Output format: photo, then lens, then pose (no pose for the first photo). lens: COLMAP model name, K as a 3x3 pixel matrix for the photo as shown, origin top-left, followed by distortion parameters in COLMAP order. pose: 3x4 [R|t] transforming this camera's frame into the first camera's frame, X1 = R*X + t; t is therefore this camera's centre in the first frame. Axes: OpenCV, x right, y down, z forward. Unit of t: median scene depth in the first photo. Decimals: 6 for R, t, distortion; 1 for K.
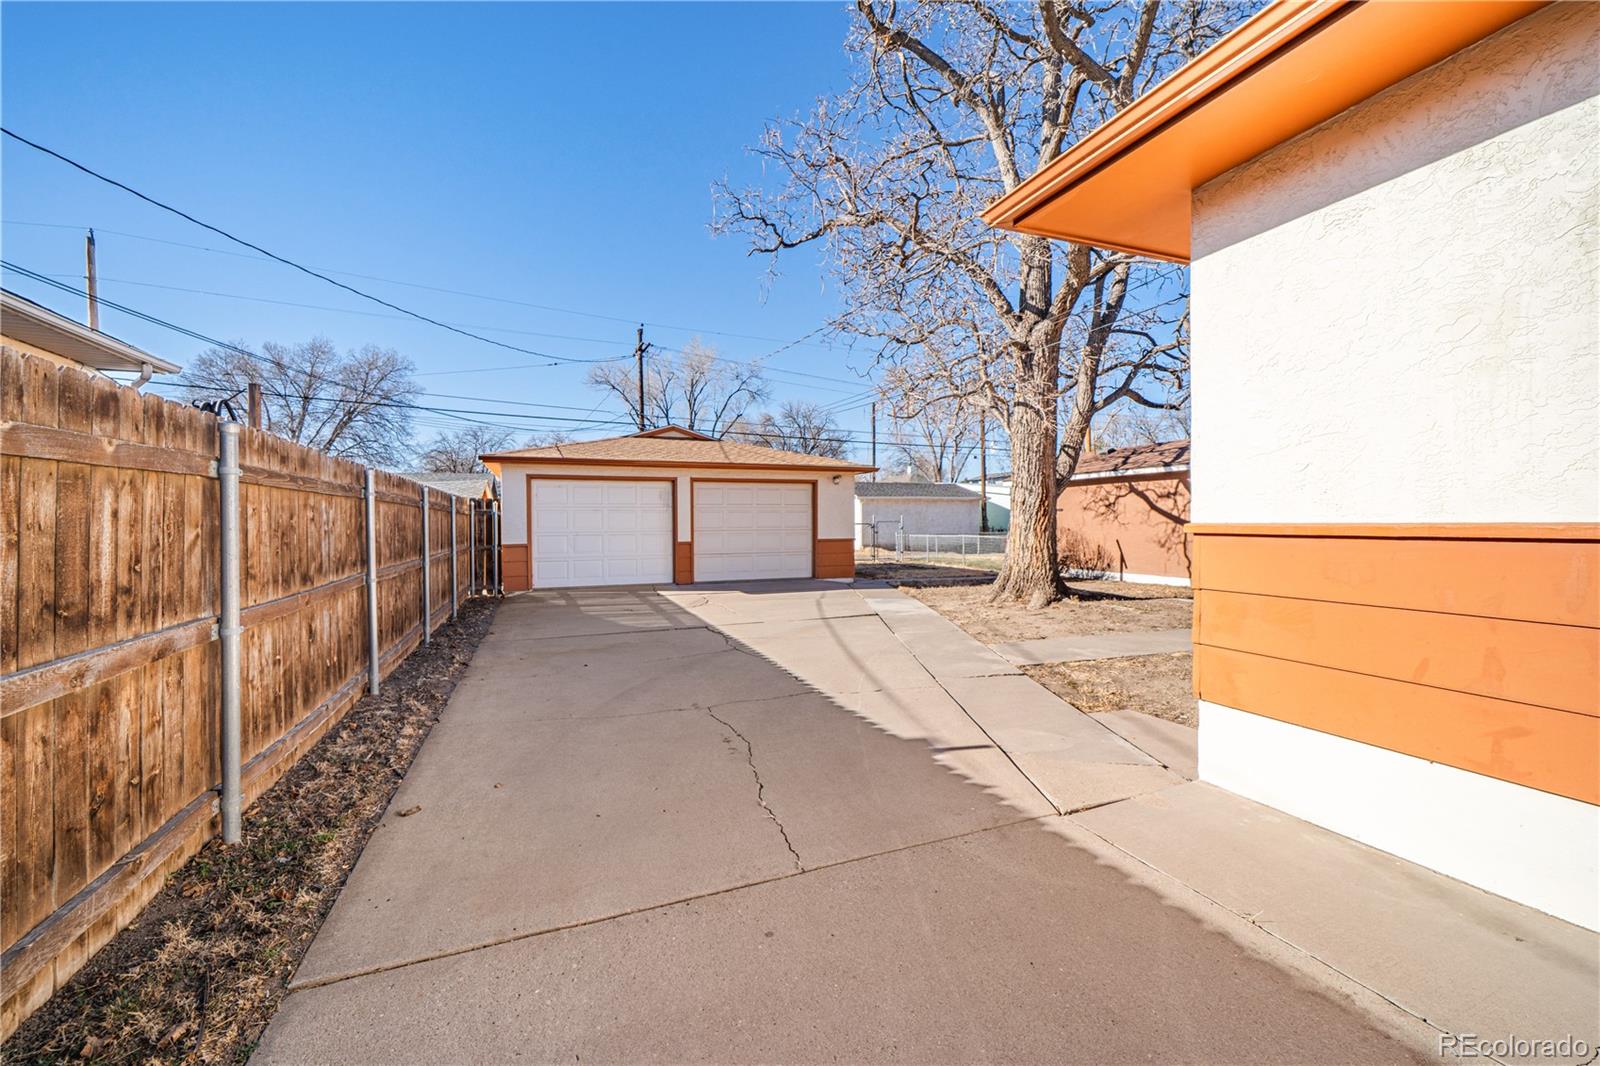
lens RADIAL K [[632.5, 0, 800.0], [0, 632.5, 533.0], [0, 0, 1]] dist [0.000289, -0.000109]
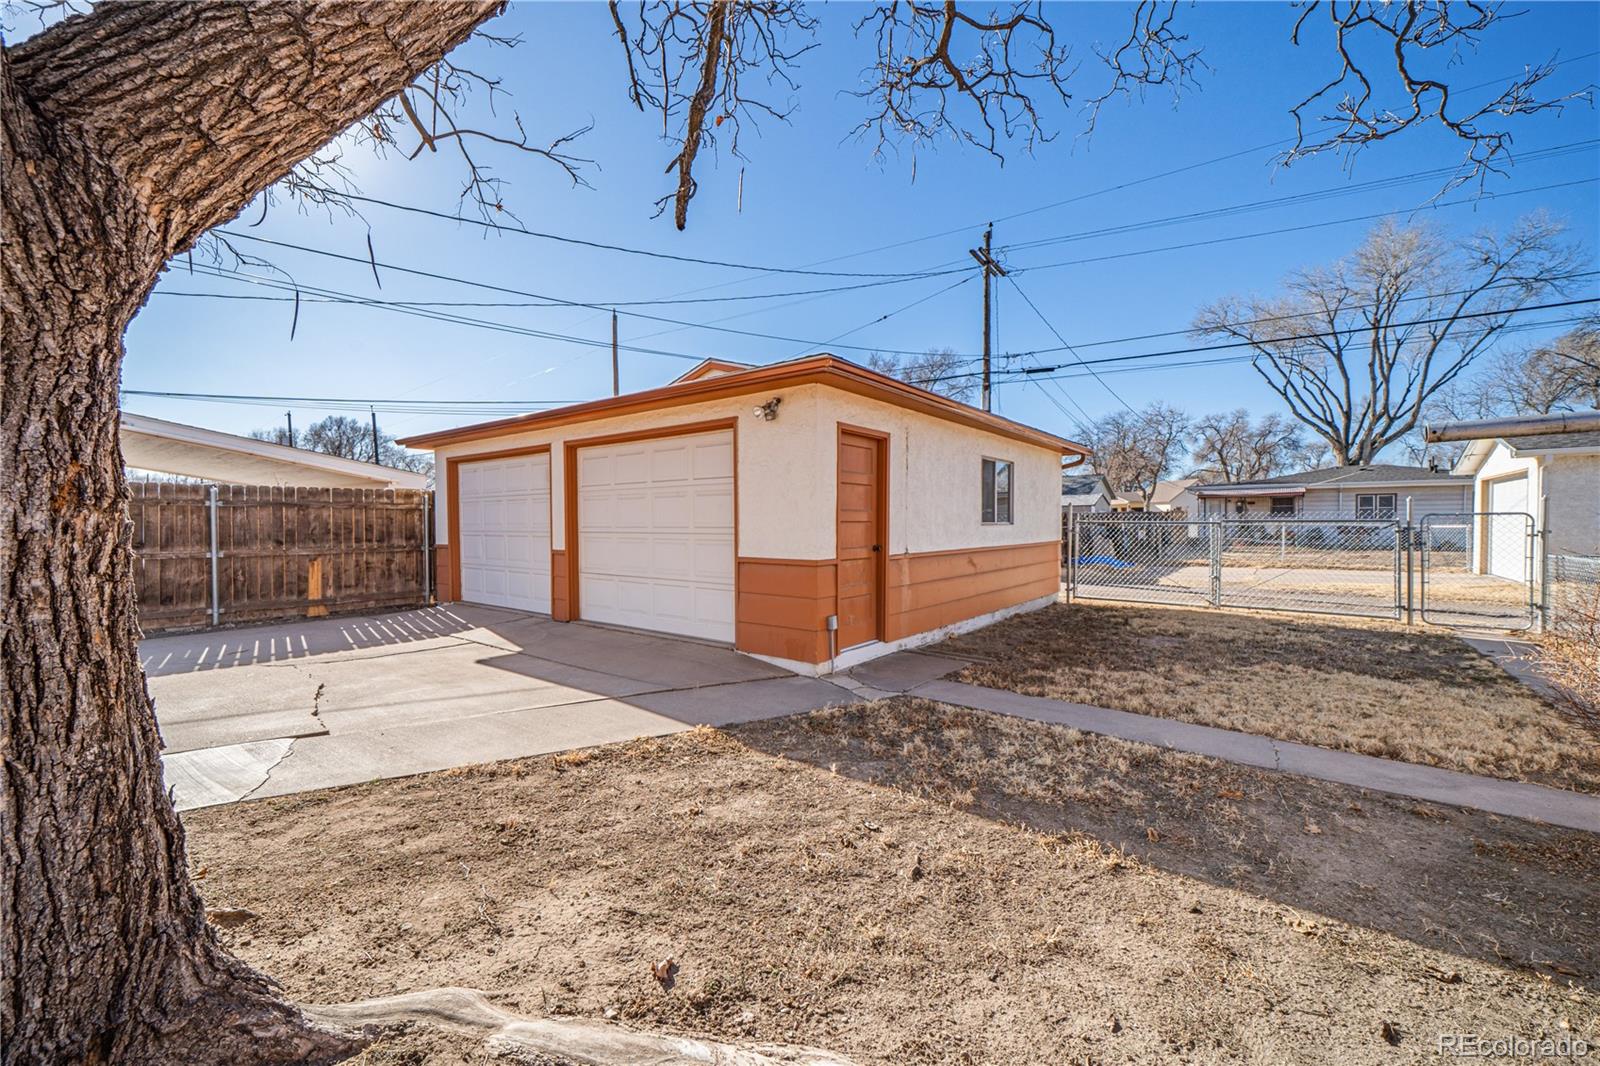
lens RADIAL K [[632.5, 0, 800.0], [0, 632.5, 533.0], [0, 0, 1]] dist [0.000289, -0.000109]
pose [[0.505085, 0.020705, -0.862821, 0.408954], [-0.012703, 0.999782, 0.016555, -0.013808], [0.862976, 0.002598, 0.505238, 0.823701]]
